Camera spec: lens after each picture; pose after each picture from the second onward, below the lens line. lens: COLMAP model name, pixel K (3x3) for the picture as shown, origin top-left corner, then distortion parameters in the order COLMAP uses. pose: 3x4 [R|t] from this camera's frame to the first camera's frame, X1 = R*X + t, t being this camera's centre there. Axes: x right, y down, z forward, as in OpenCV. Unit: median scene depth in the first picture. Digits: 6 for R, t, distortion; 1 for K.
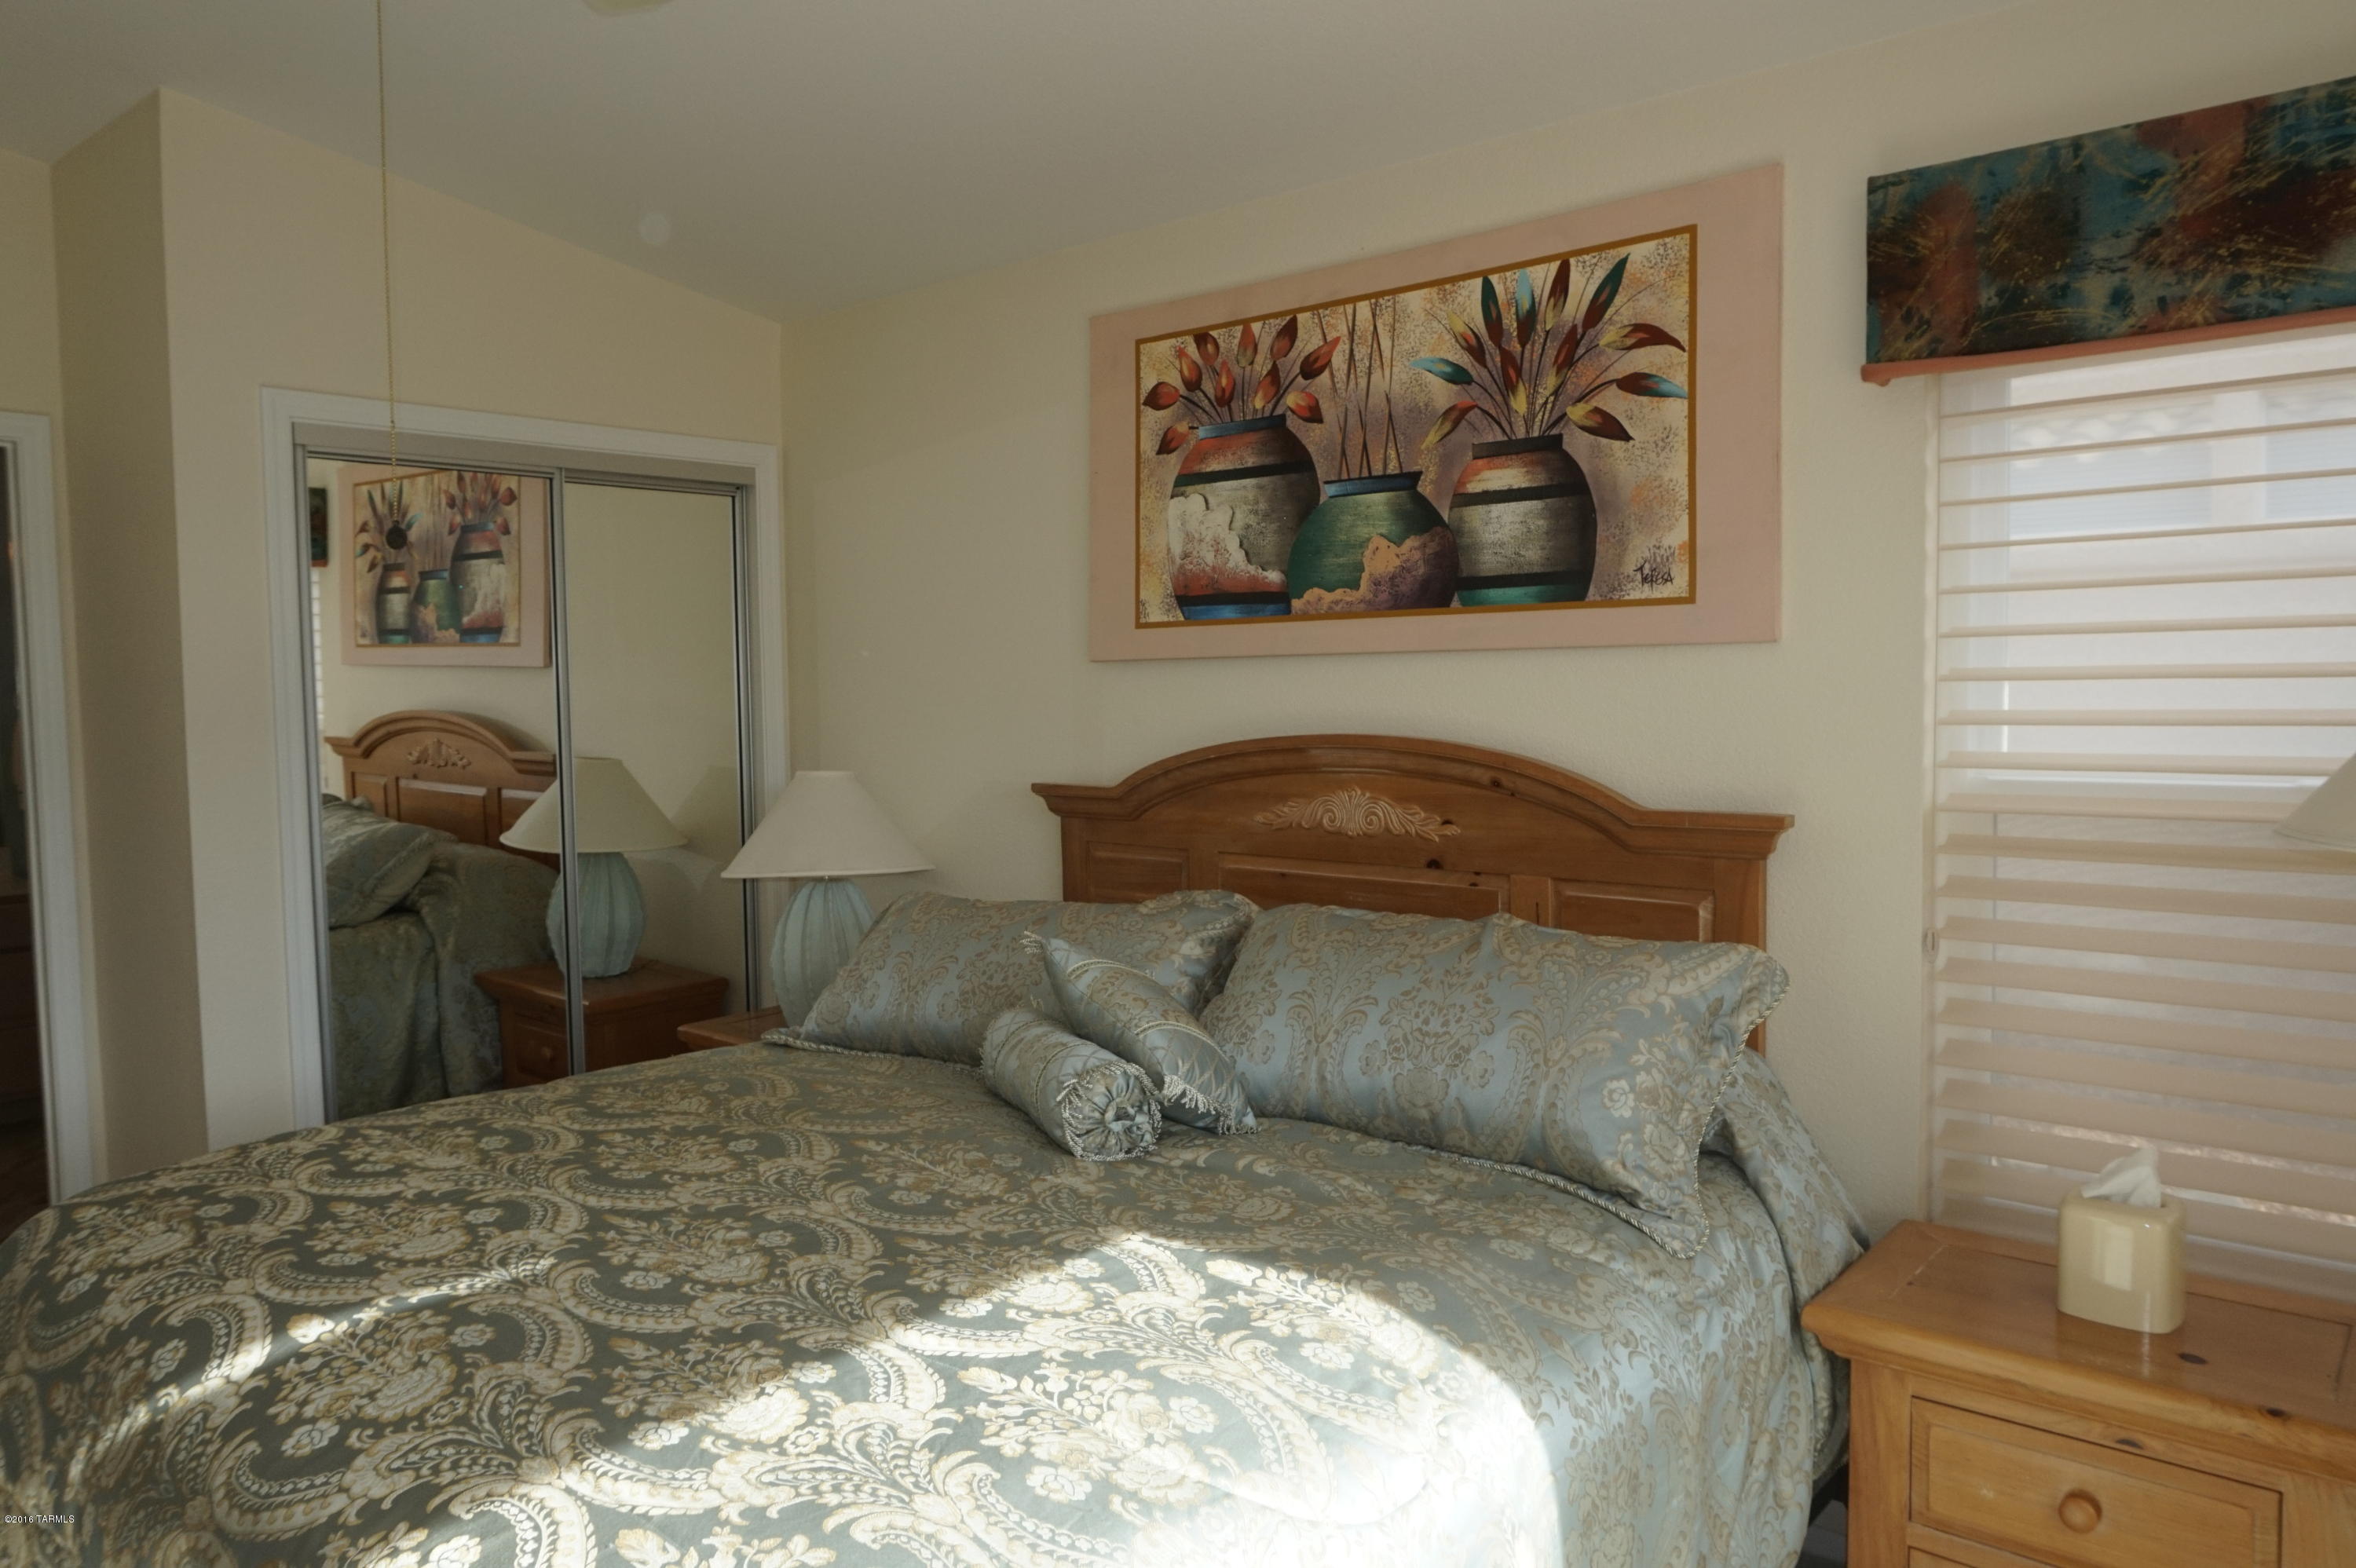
lens RADIAL K [[1588.5, 0, 1177.2], [0, 1588.5, 789.8], [0, 0, 1]] dist [-0.042943, 0.030998]
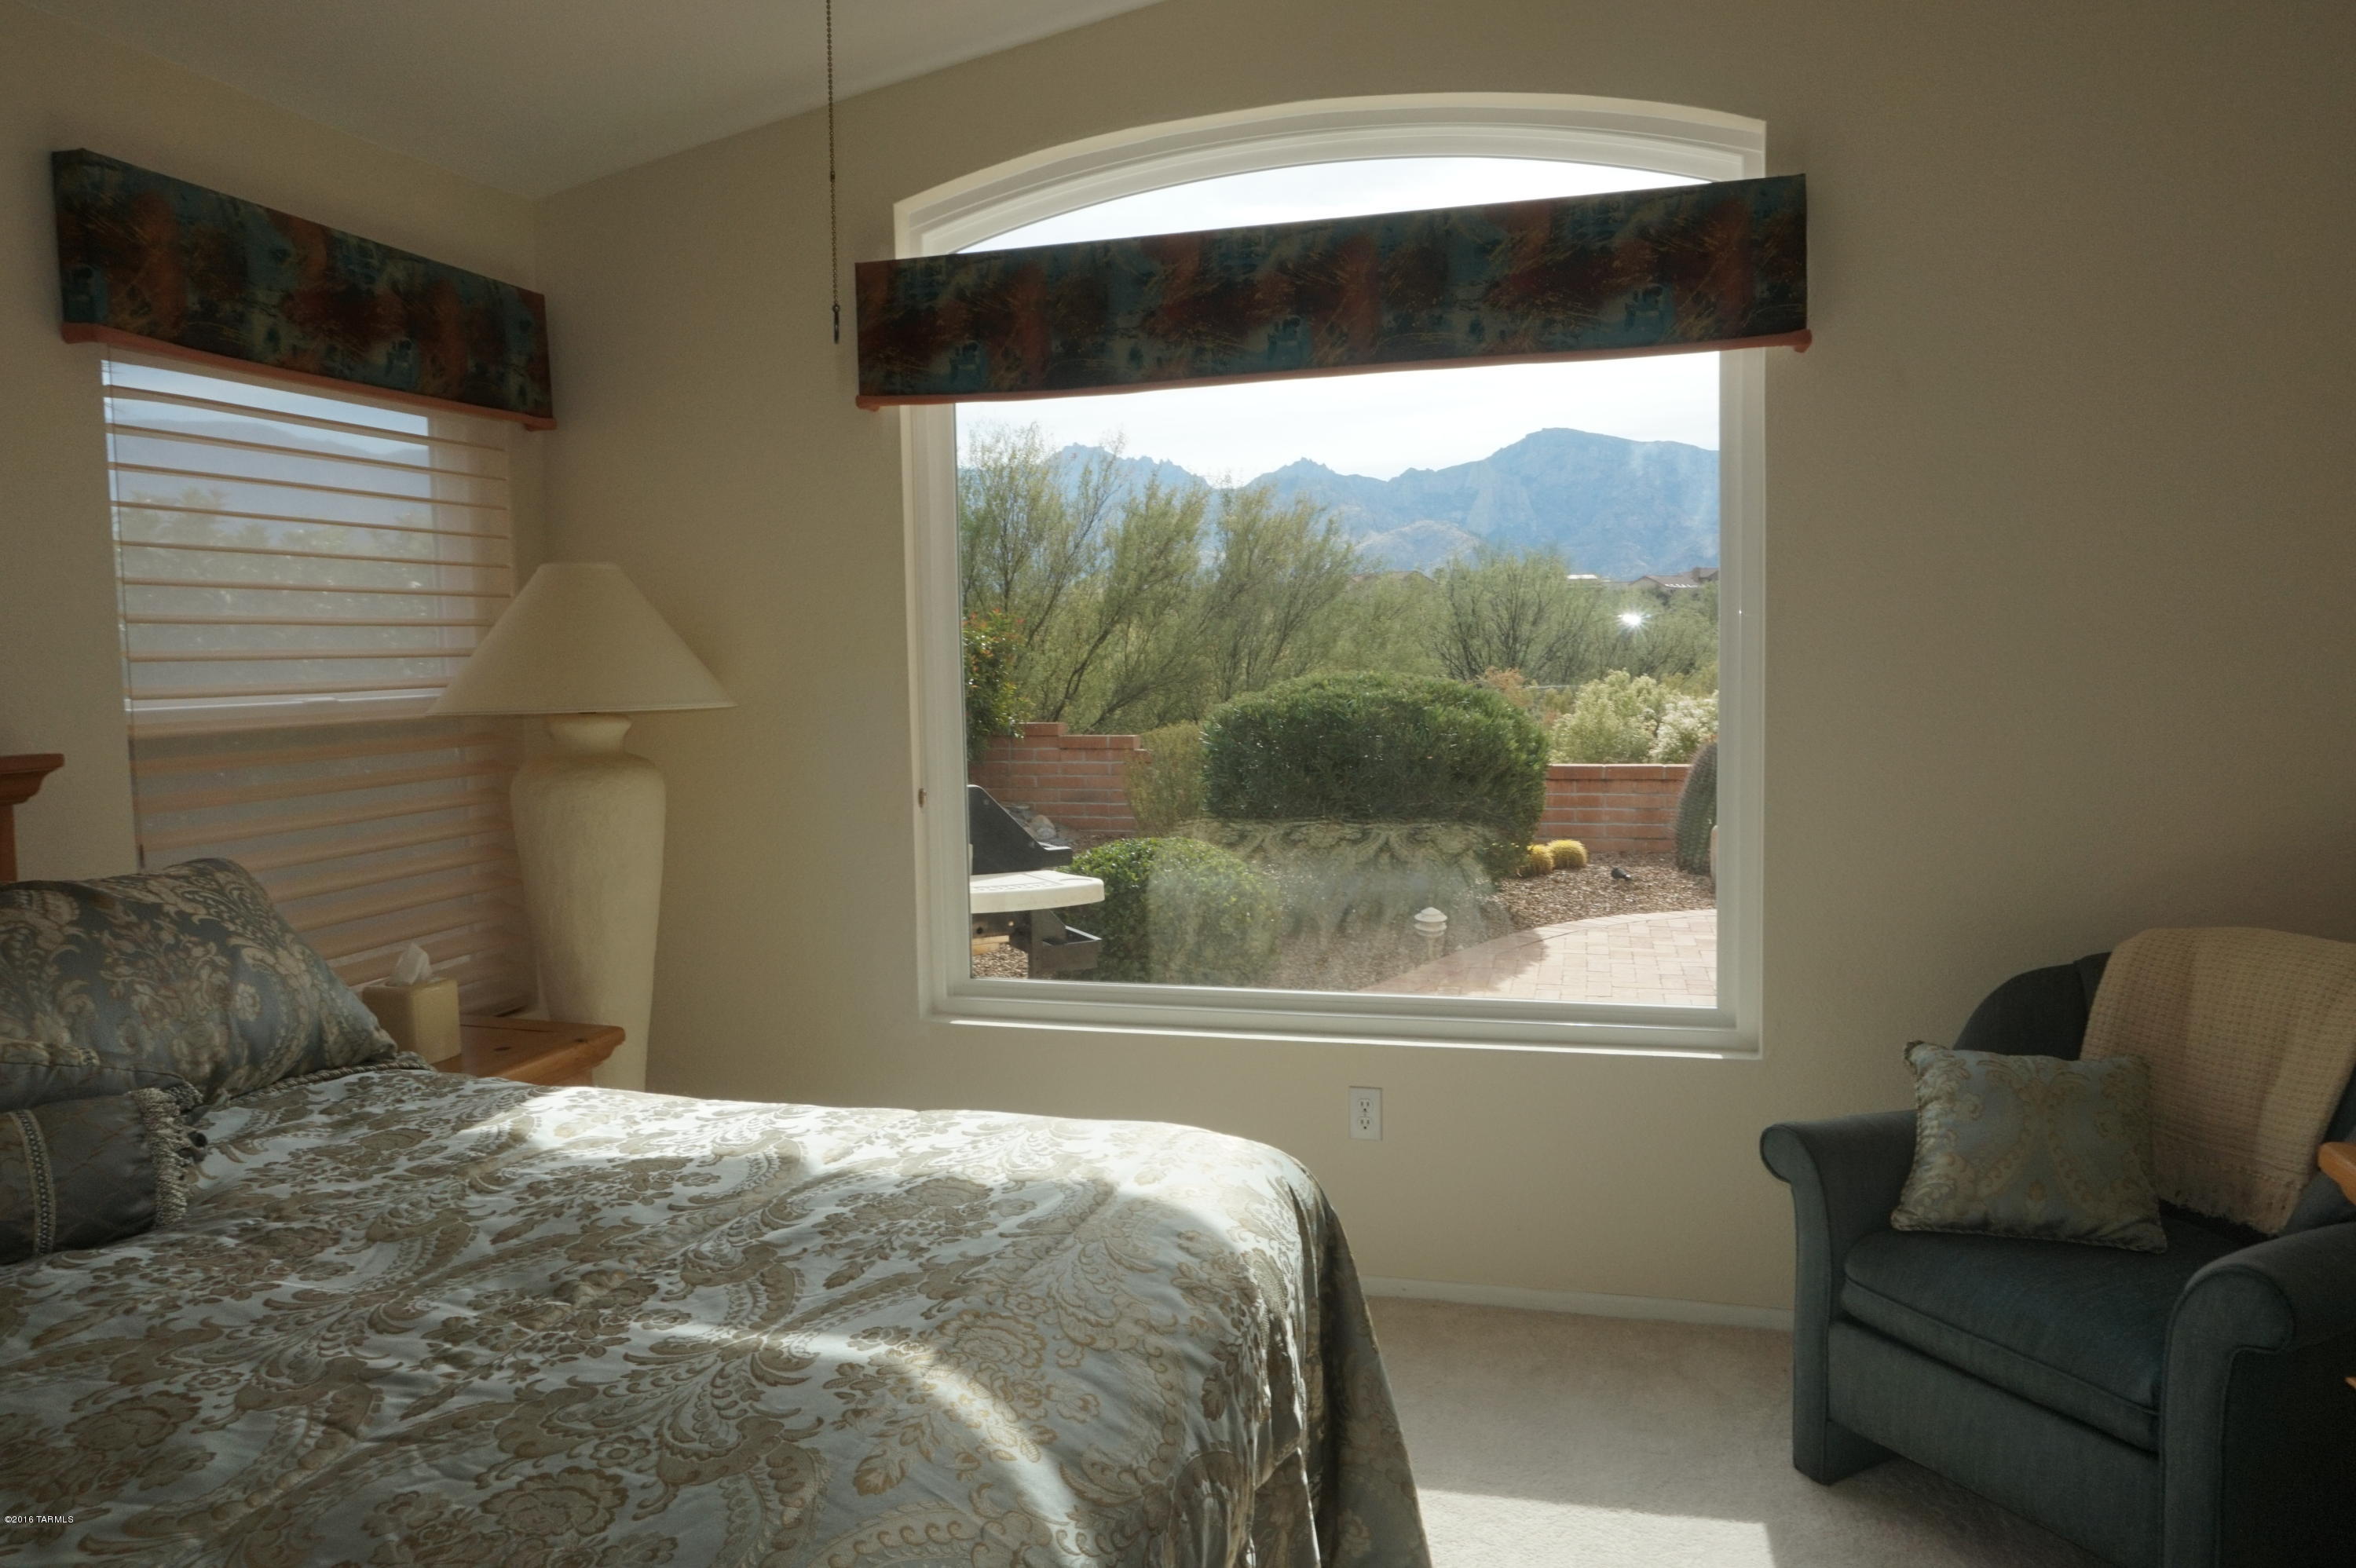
lens RADIAL K [[1588.5, 0, 1172.2], [0, 1588.5, 776.6], [0, 0, 1]] dist [-0.042943, 0.030998]
pose [[-0.410699, -0.054595, 0.910135, -0.678309], [0.078200, 0.992418, 0.094818, -0.006943], [-0.908411, 0.110114, -0.403316, 0.635803]]
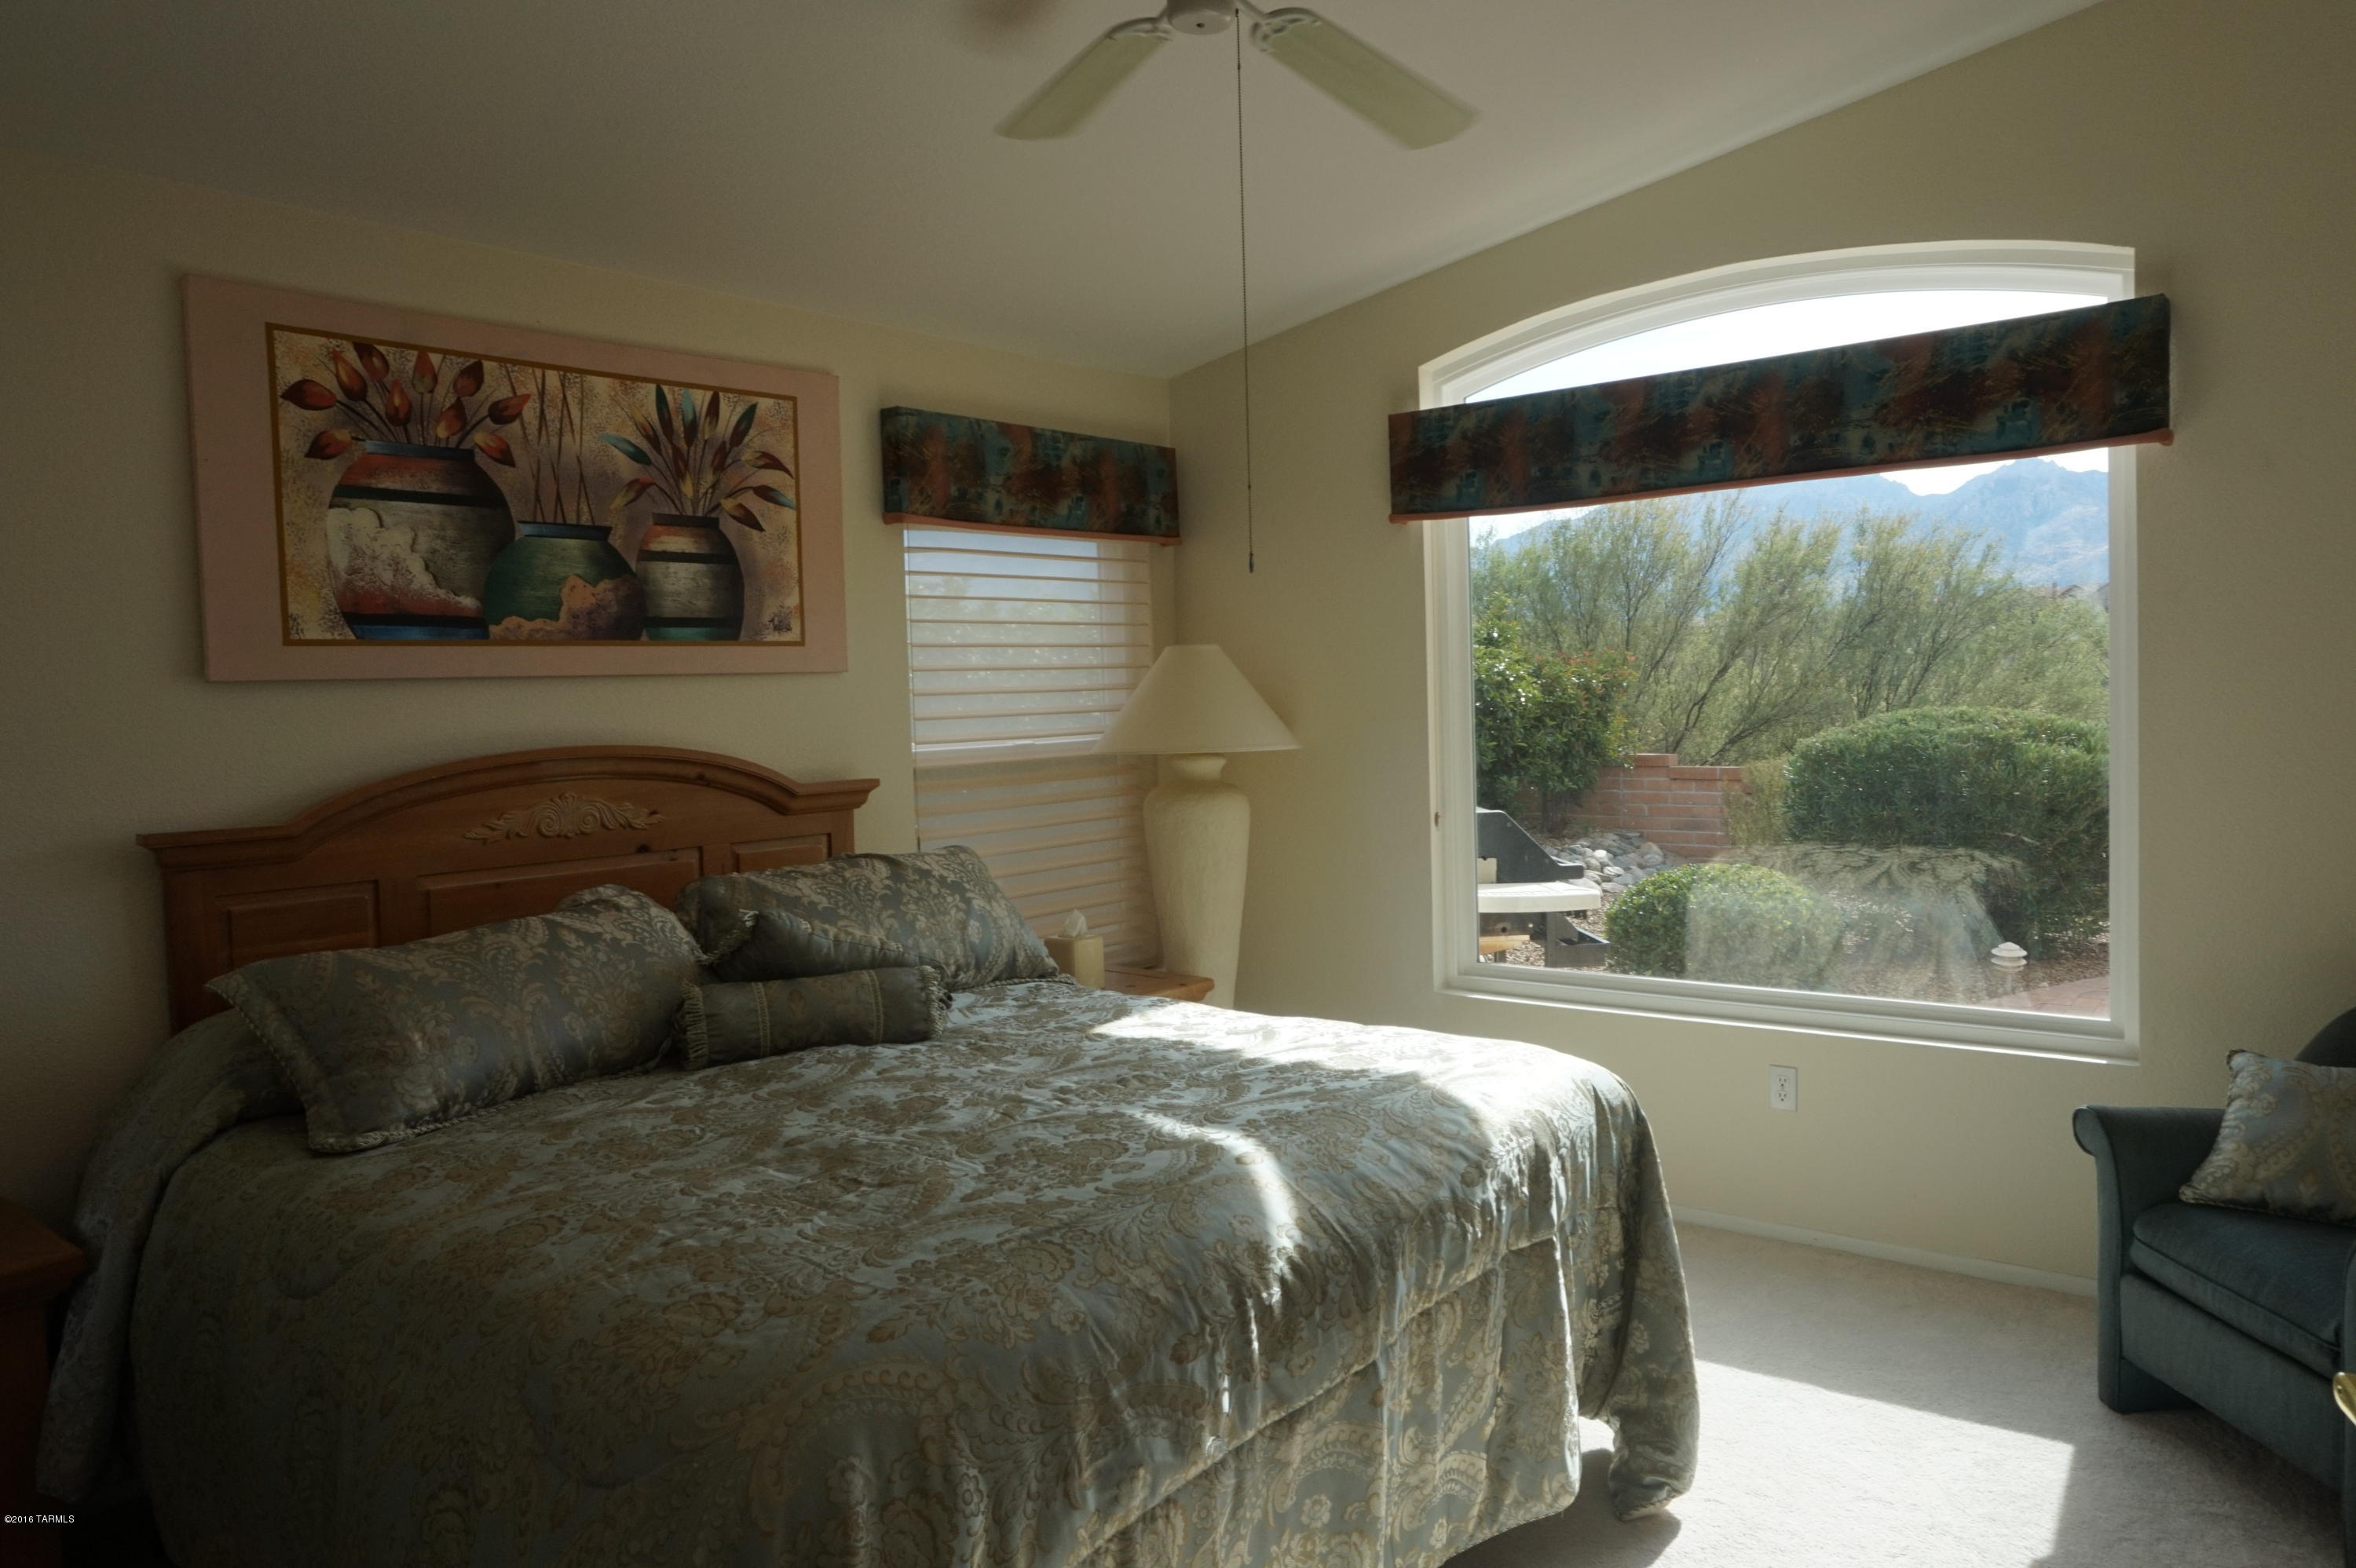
lens RADIAL K [[1588.5, 0, 1174.8], [0, 1588.5, 776.3], [0, 0, 1]] dist [-0.042943, 0.030998]
pose [[-0.010322, -0.042408, 0.999047, -1.050015], [0.091000, 0.994915, 0.043173, -0.024091], [-0.995797, 0.091359, -0.006411, 0.588645]]
